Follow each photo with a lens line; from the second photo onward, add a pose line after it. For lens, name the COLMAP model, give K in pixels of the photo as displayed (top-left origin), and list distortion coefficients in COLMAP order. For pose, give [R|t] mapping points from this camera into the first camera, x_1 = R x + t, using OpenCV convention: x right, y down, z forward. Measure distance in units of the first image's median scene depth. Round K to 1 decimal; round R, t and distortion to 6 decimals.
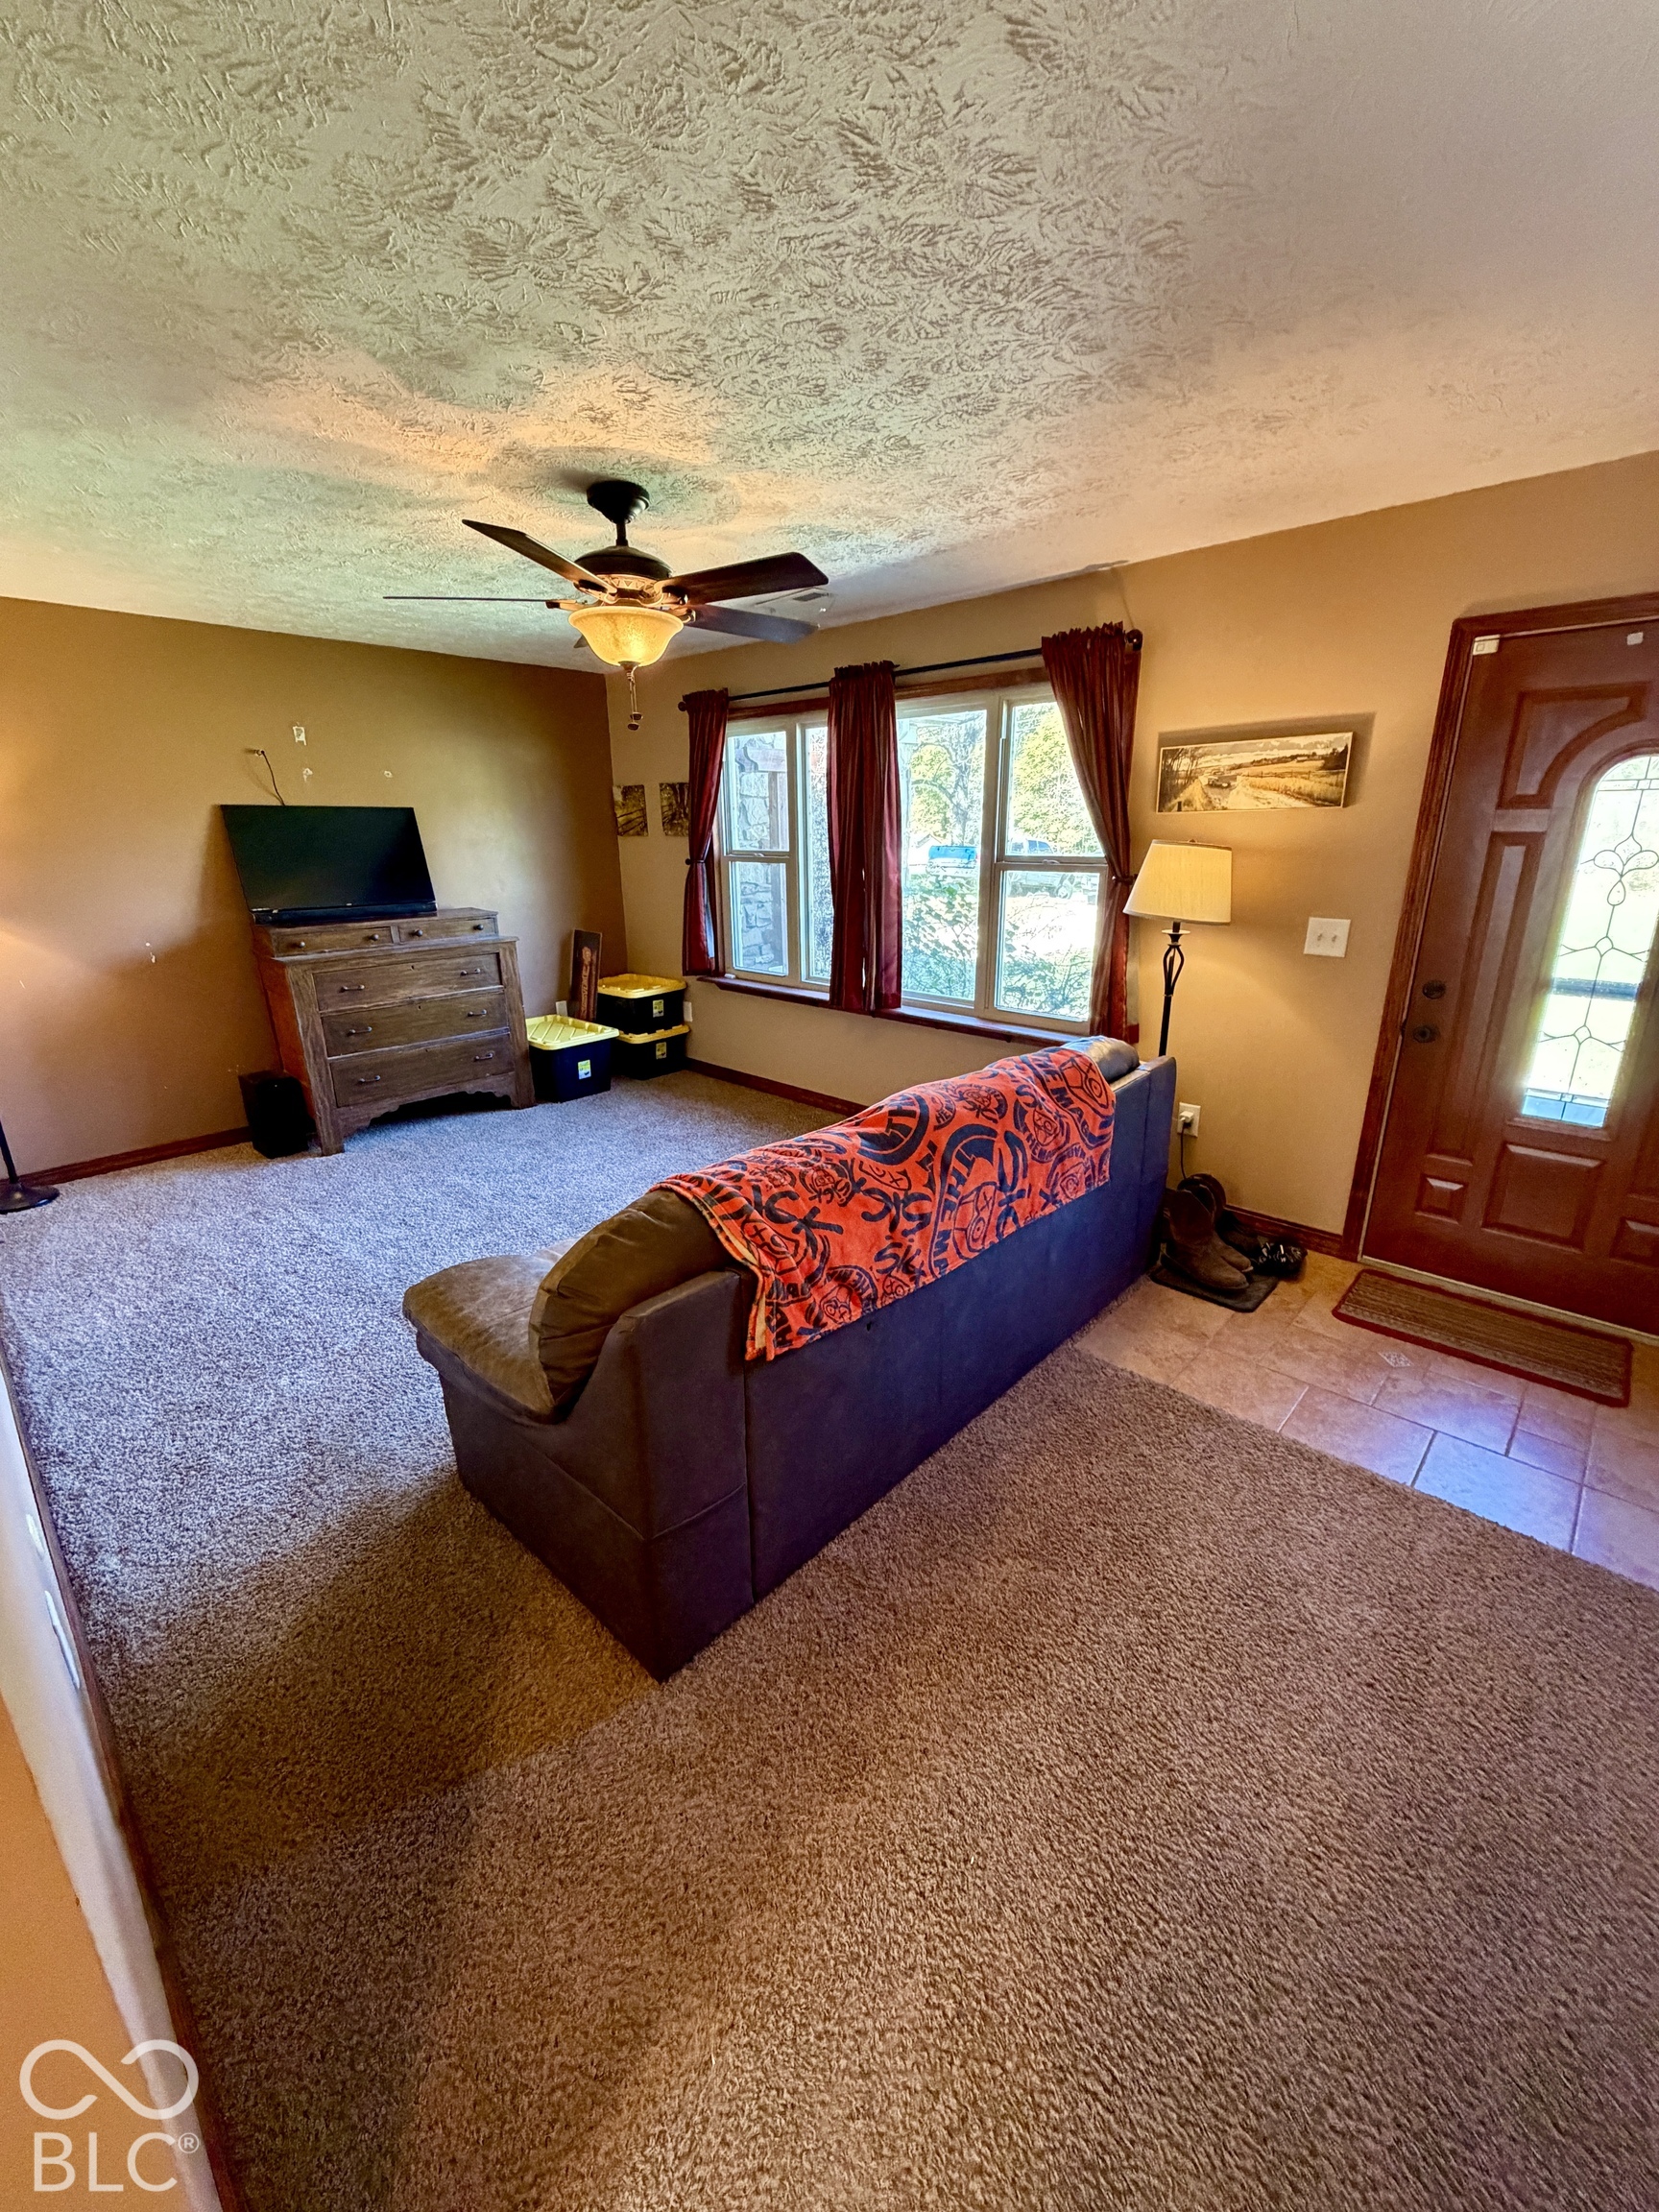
lens RADIAL K [[881.7, 0, 836.7], [0, 881.7, 1102.0], [0, 0, 1]] dist [-0.003532, -0.000158]
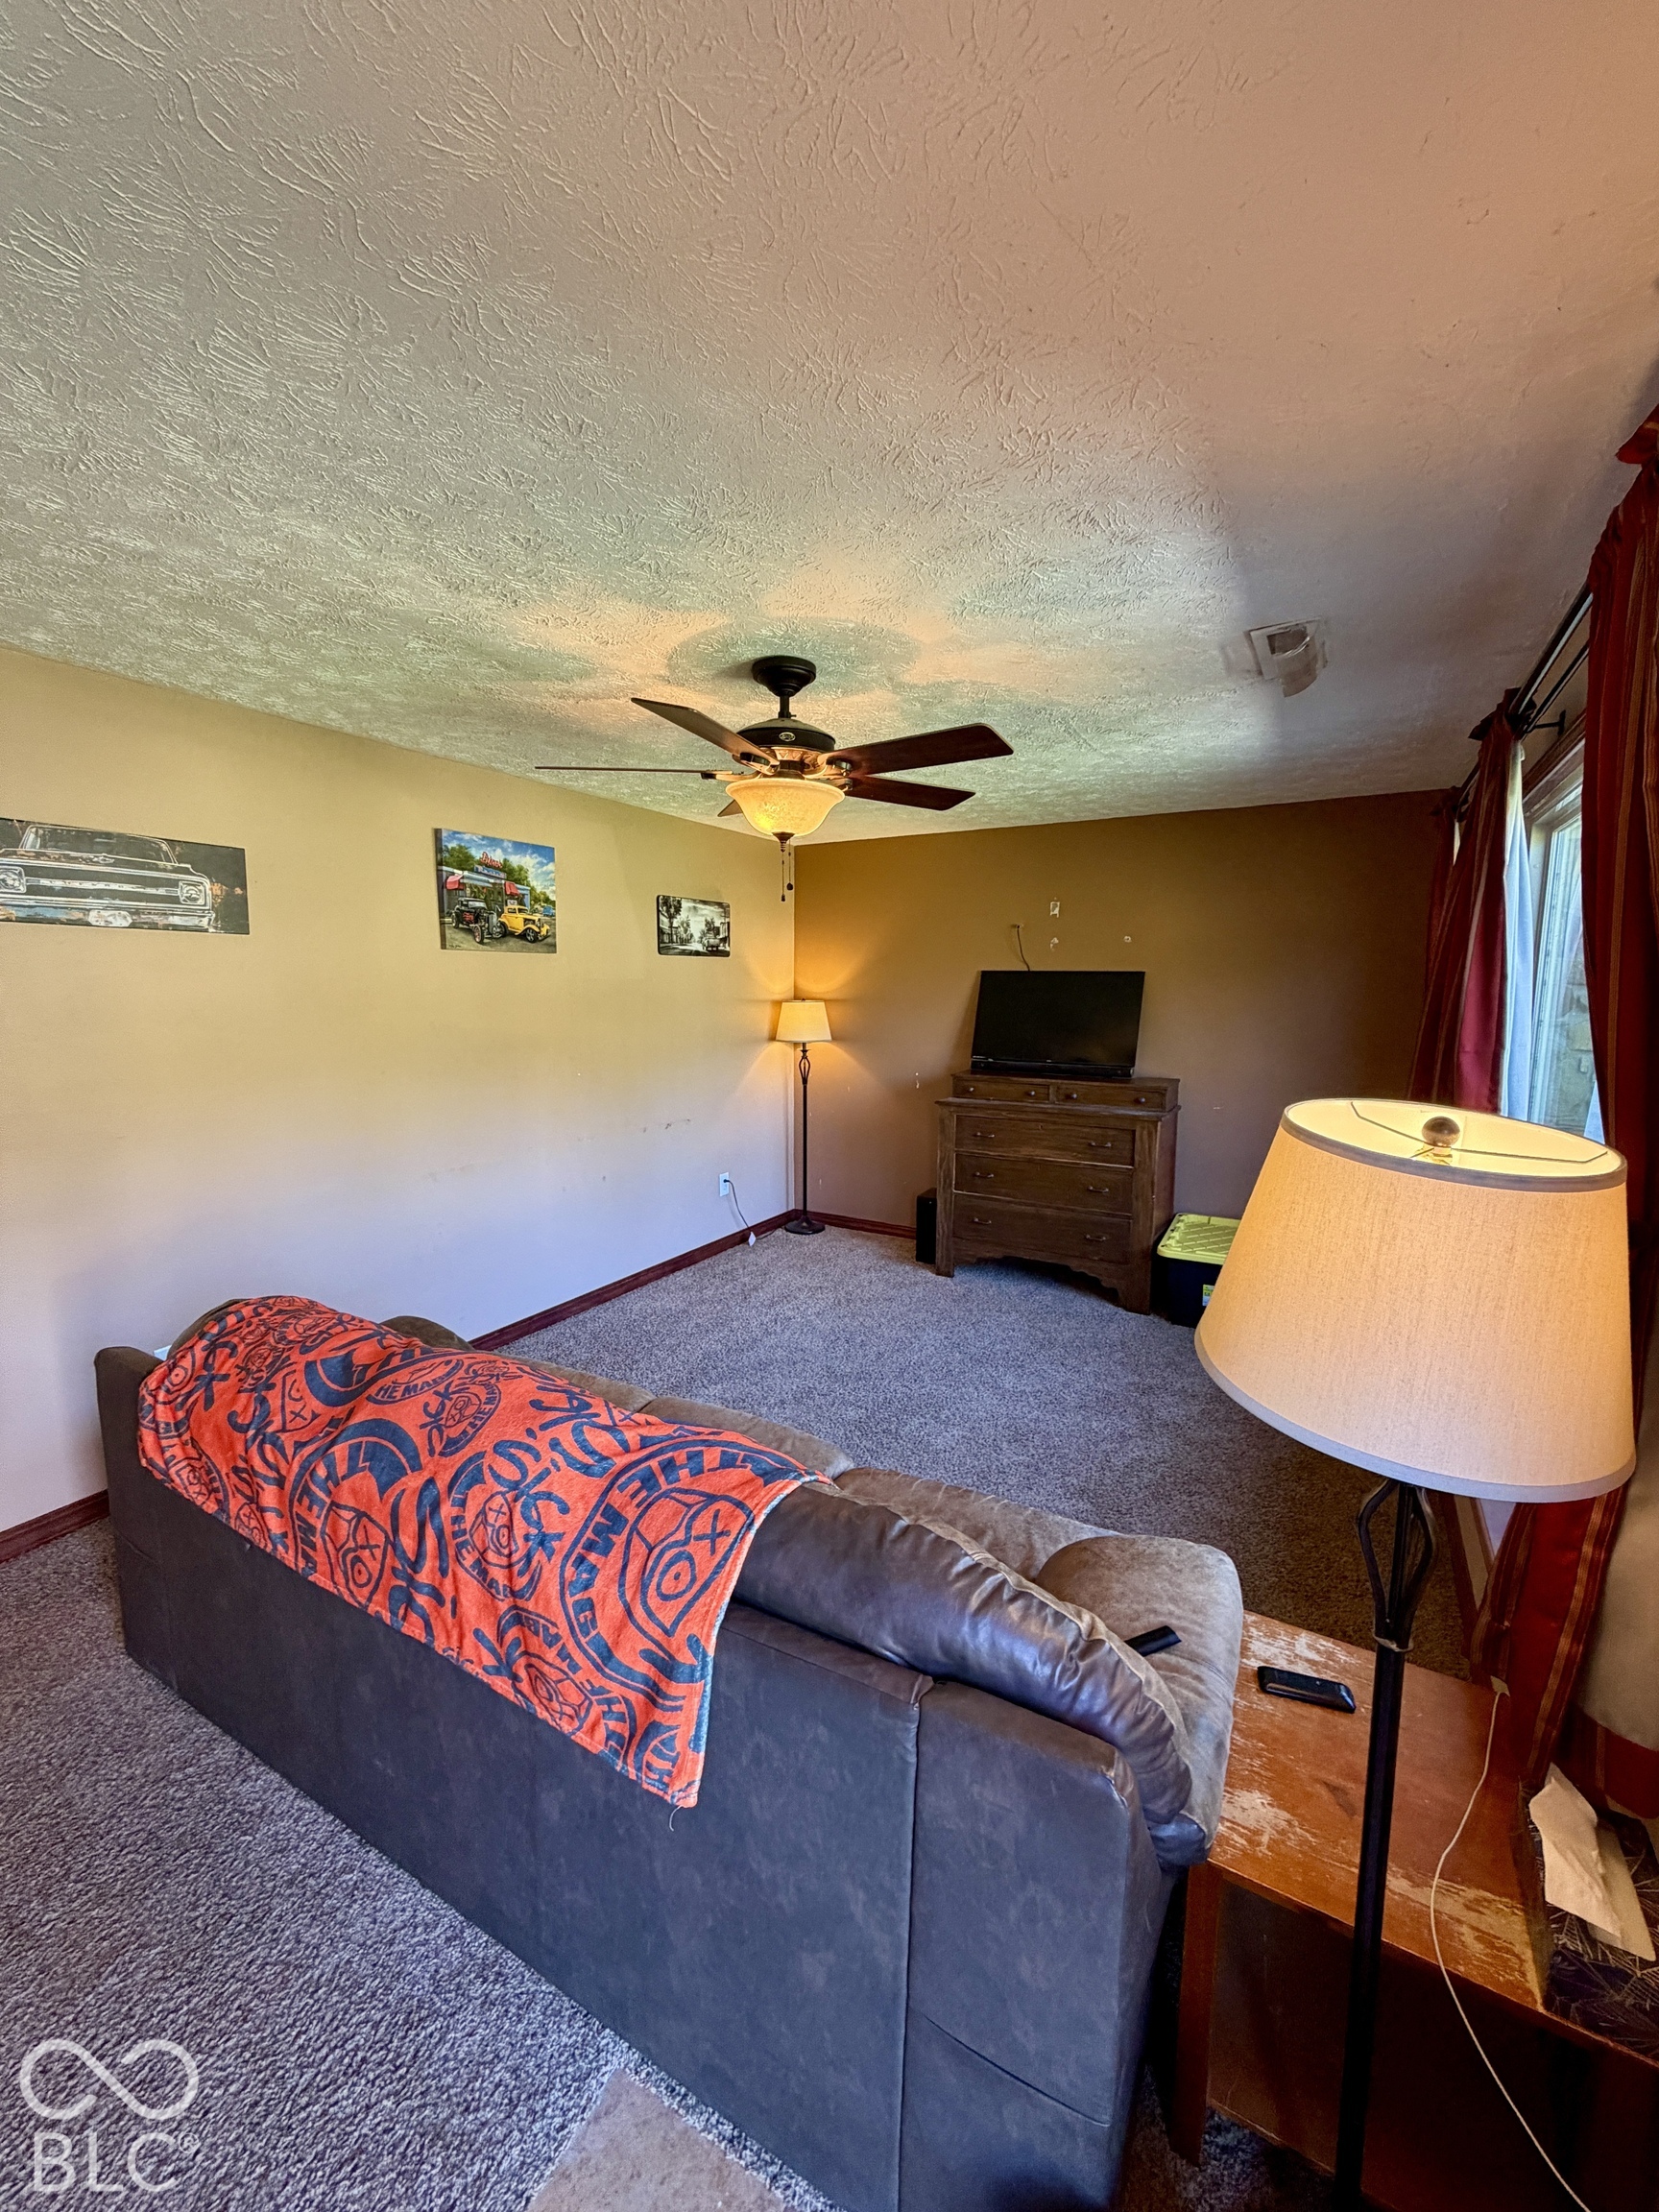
lens RADIAL K [[881.7, 0, 836.0], [0, 881.7, 1099.9], [0, 0, 1]] dist [-0.003532, -0.000158]
pose [[0.225479, 0.139616, -0.964192, 0.457636], [-0.298352, 0.952025, 0.068084, -0.196591], [0.927440, 0.272317, 0.256316, 0.565215]]
